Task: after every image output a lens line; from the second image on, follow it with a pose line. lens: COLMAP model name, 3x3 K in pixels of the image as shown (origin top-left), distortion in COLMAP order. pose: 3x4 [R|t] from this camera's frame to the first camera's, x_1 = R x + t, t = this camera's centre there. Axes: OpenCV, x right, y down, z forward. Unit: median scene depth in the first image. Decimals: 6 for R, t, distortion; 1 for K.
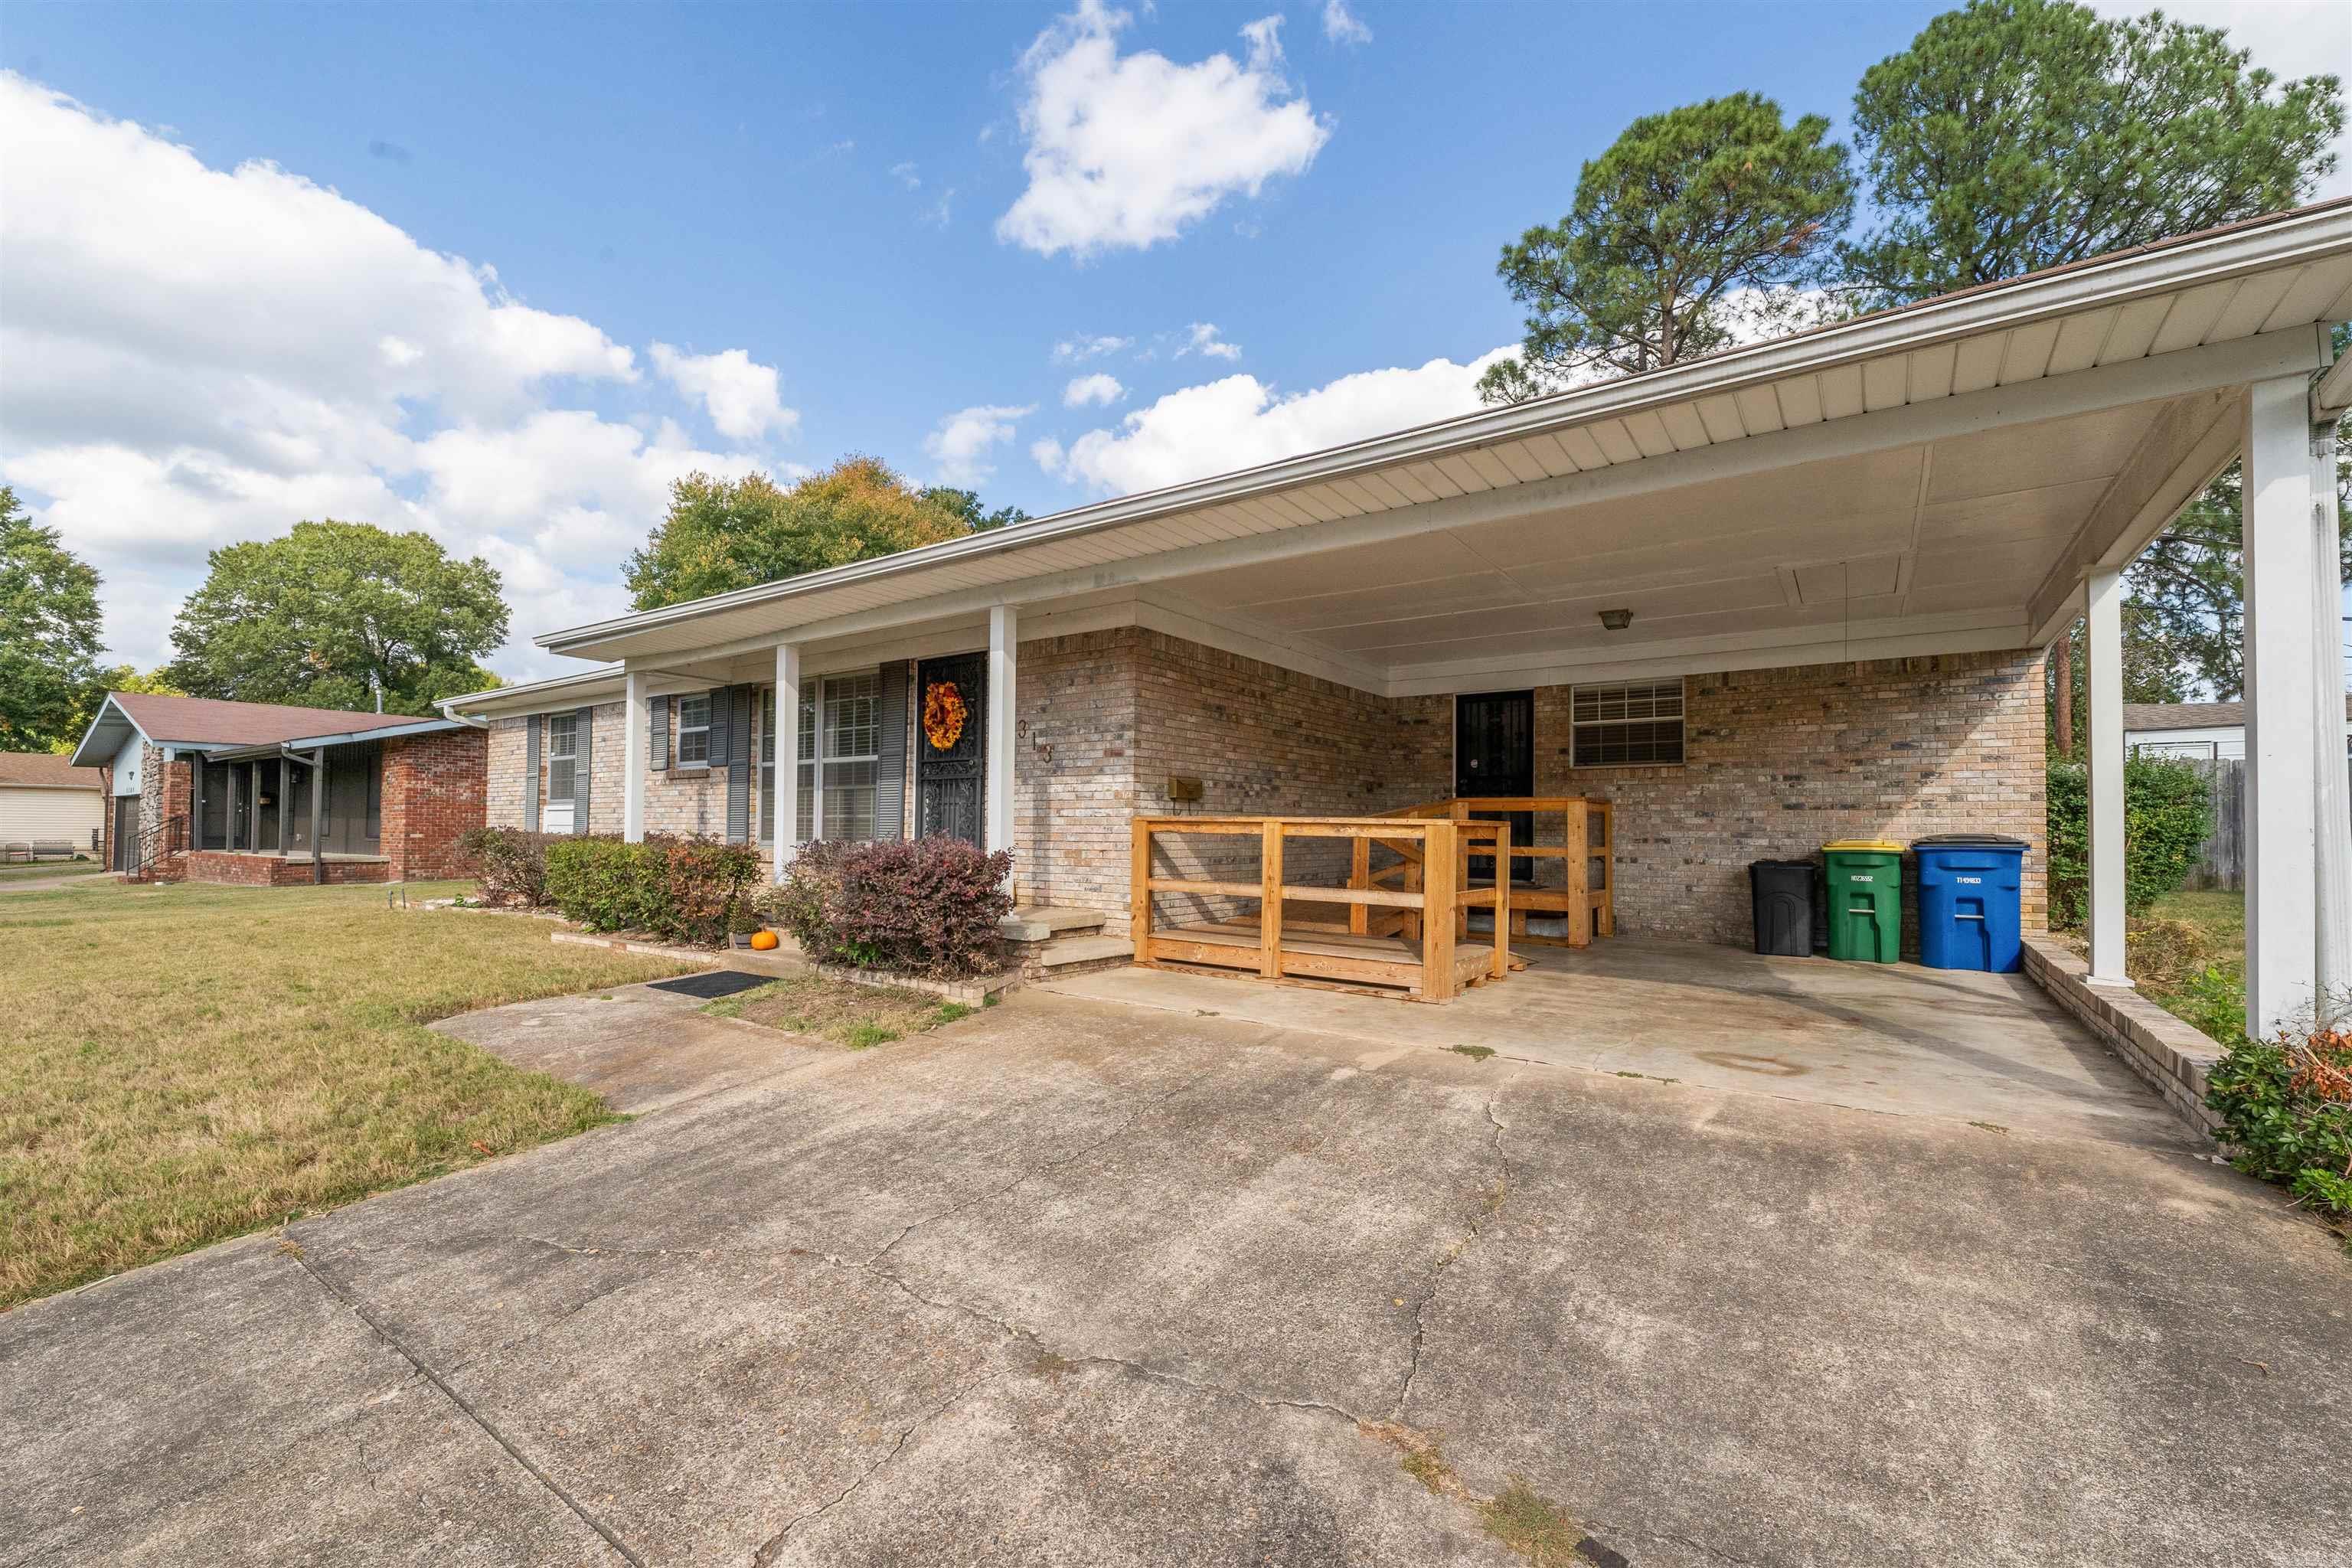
lens RADIAL K [[963.6, 0, 1176.1], [0, 963.6, 794.3], [0, 0, 1]] dist [0.007463, -0.001930]
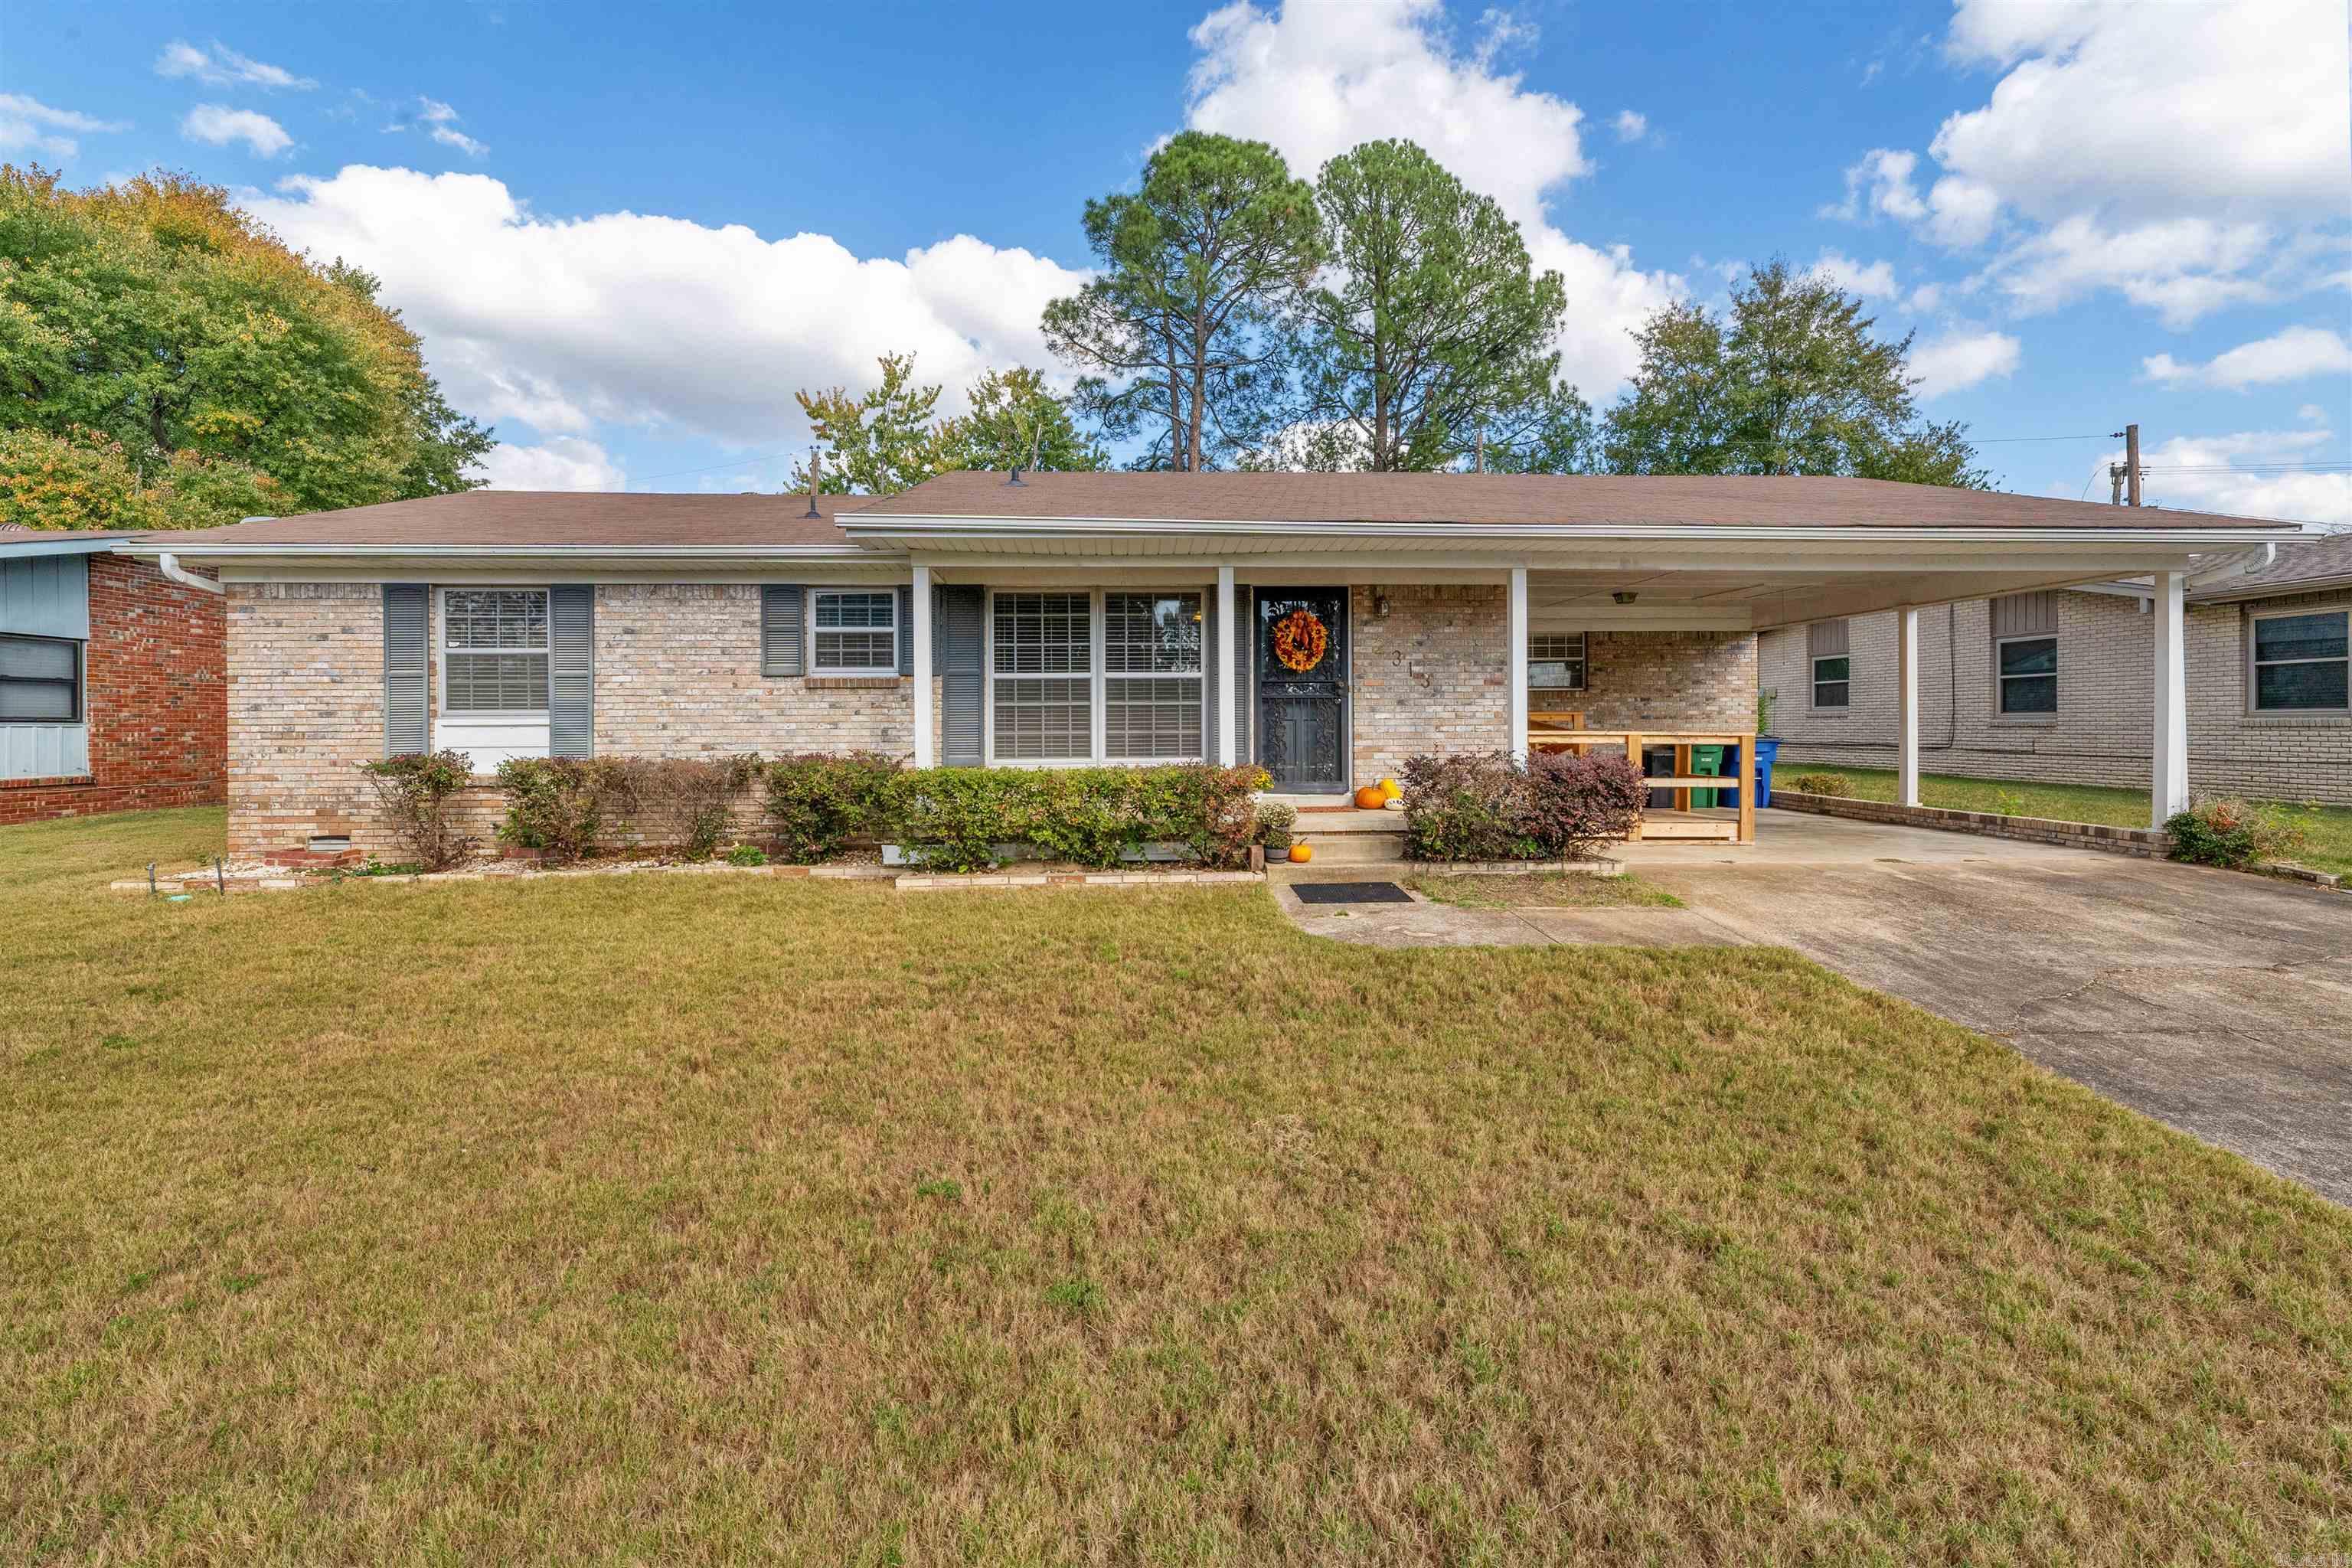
lens RADIAL K [[963.6, 0, 1150.0], [0, 963.6, 724.6], [0, 0, 1]] dist [0.007463, -0.001930]
pose [[0.798097, -0.011078, 0.602427, -1.053218], [-0.011103, 0.999391, 0.033087, -0.020671], [-0.602427, -0.033095, 0.797488, 0.216943]]
